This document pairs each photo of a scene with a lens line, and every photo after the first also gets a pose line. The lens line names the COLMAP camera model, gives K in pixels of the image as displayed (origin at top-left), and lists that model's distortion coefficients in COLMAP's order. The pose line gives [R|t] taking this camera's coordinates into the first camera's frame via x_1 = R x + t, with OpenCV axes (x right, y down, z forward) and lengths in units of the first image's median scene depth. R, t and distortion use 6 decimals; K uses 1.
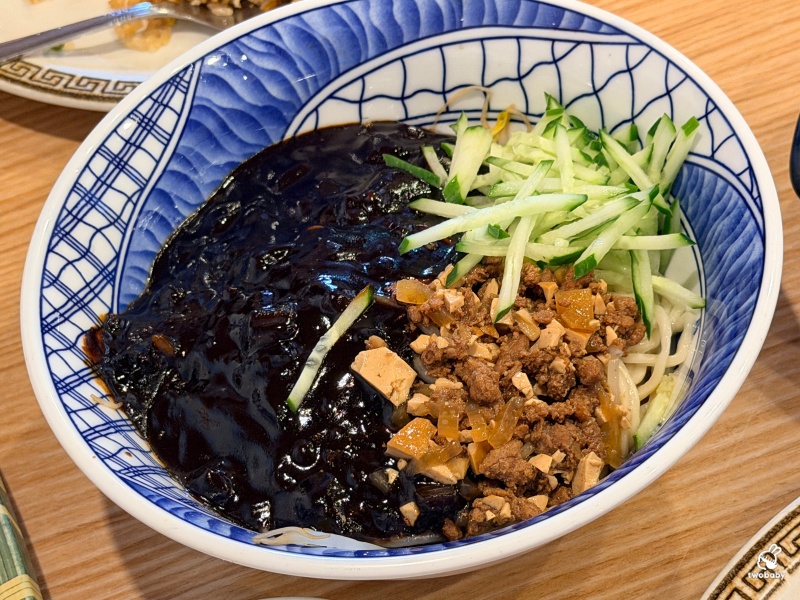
lens RADIAL K [[1822.2, 0, 400.0], [0, 1822.2, 300.0], [0, 0, 1]] dist [0.188184, -0.198106]
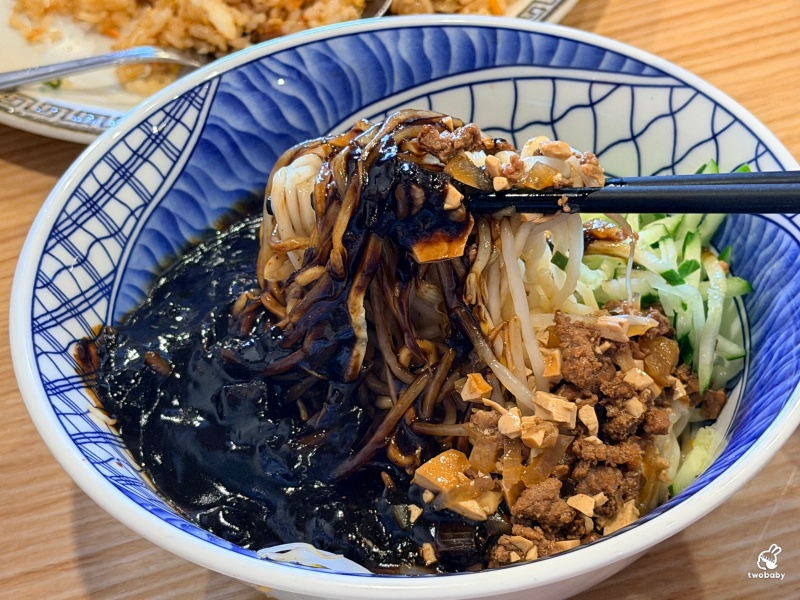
lens RADIAL K [[1822.2, 0, 400.0], [0, 1822.2, 300.0], [0, 0, 1]] dist [0.188184, -0.198106]
pose [[0.997086, 0.068072, 0.034441, -0.041157], [-0.063750, 0.991438, -0.113957, 0.086543], [-0.041903, 0.111429, 0.992889, 0.074830]]
